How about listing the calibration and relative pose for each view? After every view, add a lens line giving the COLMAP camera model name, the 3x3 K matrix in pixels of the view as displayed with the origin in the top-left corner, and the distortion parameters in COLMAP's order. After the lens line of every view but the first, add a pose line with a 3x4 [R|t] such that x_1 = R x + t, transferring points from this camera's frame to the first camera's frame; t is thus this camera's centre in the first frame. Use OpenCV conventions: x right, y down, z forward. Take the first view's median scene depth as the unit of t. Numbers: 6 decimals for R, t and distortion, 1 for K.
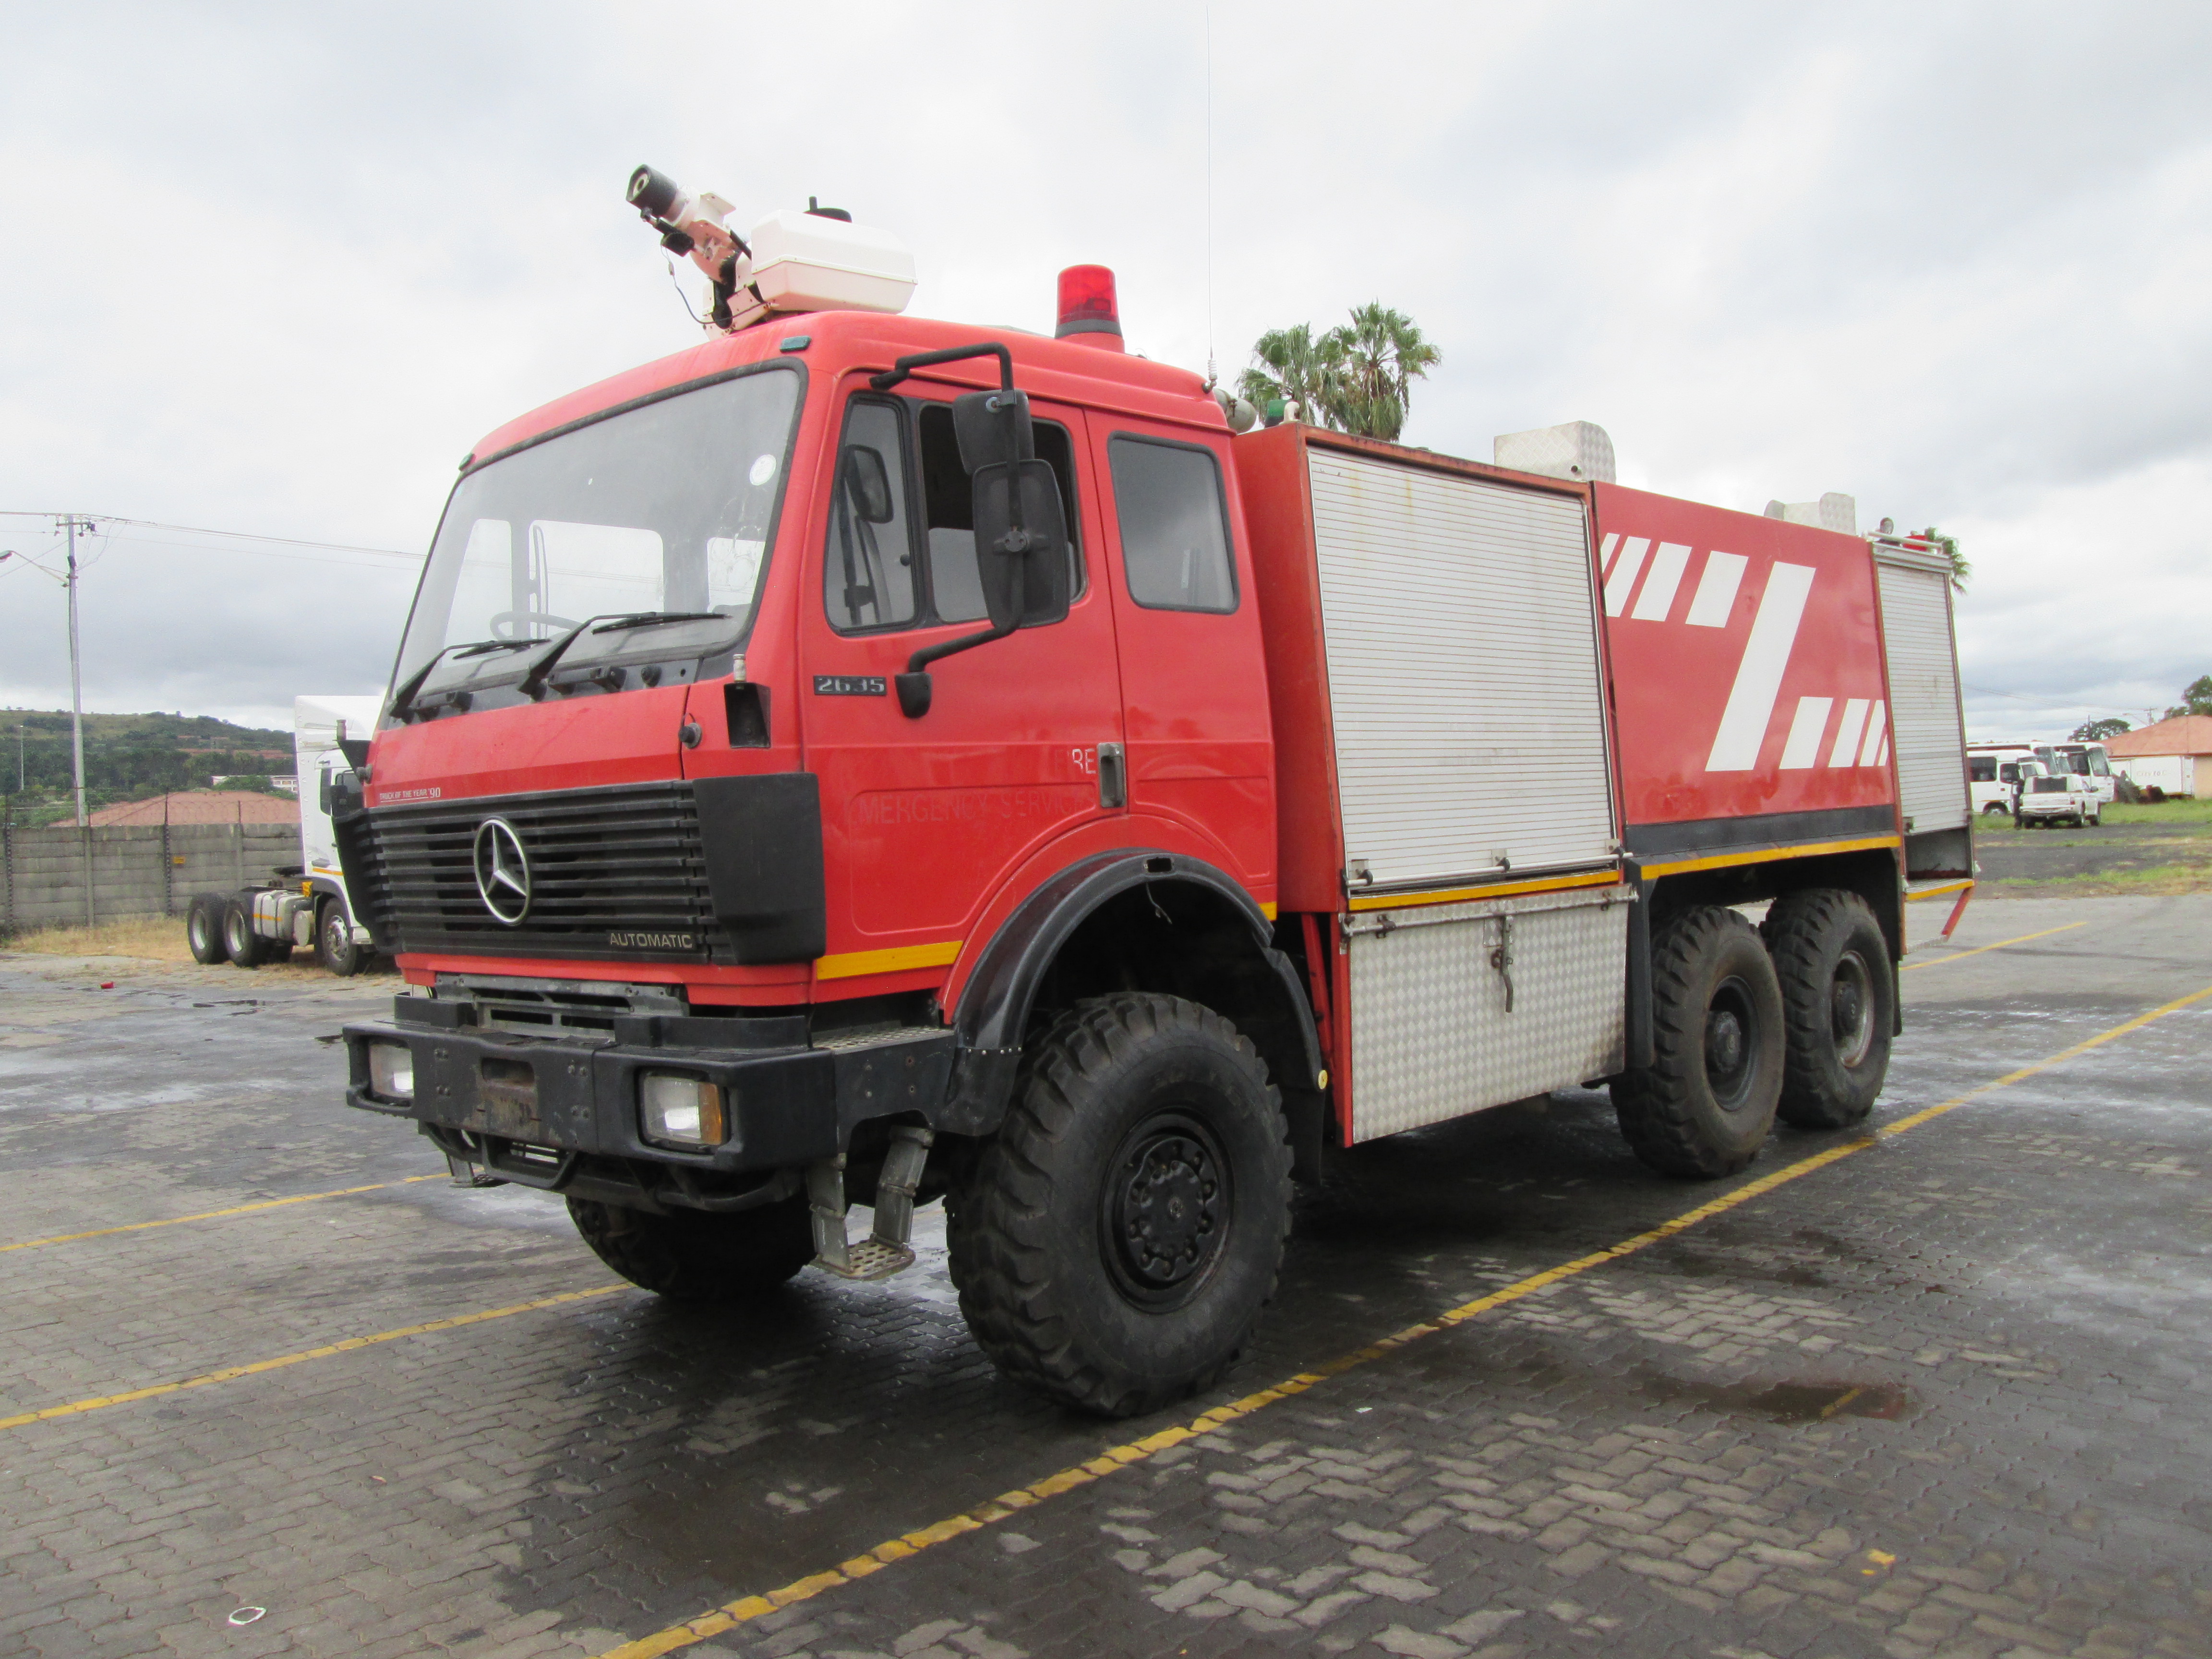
lens RADIAL K [[1812.0, 0, 1142.0], [0, 1812.0, 827.2], [0, 0, 1]] dist [-0.045736, 0.016964]
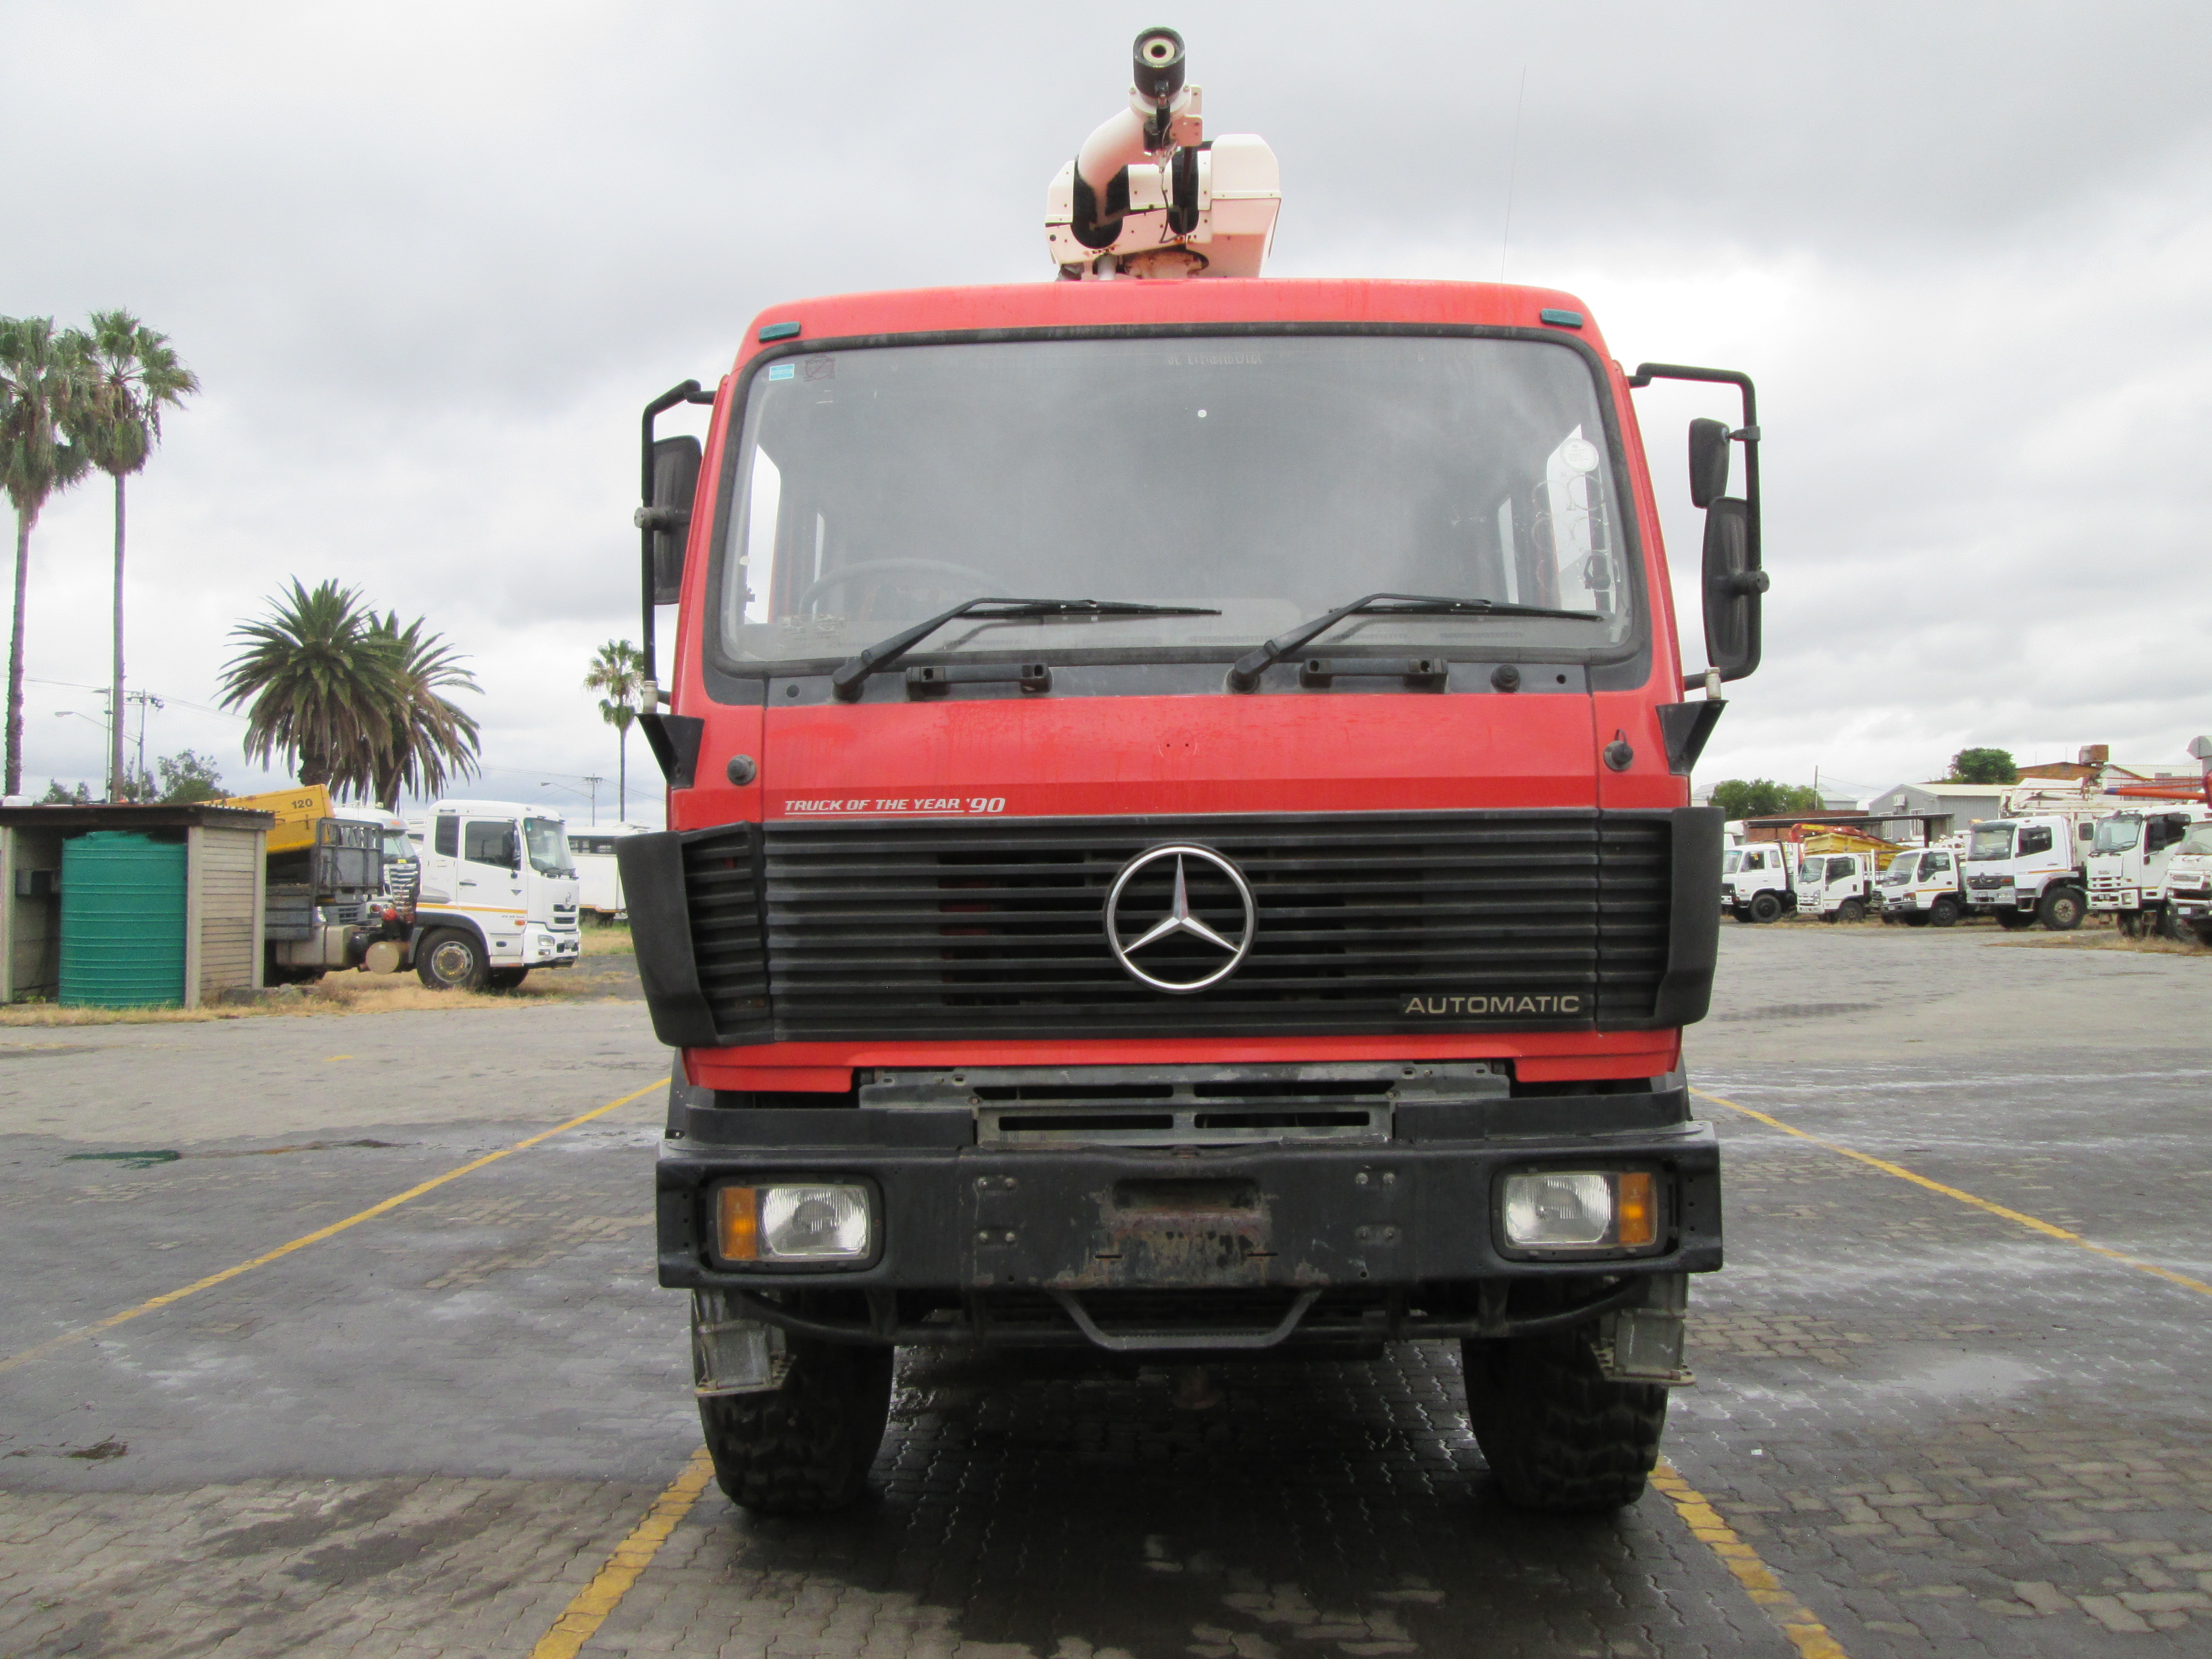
lens RADIAL K [[1812.0, 0, 1142.0], [0, 1812.0, 827.2], [0, 0, 1]] dist [-0.045736, 0.016964]
pose [[0.740374, 0.052154, 0.670168, -0.819947], [-0.016129, 0.998077, -0.059853, 0.030331], [-0.672001, 0.033504, 0.739792, 0.445943]]
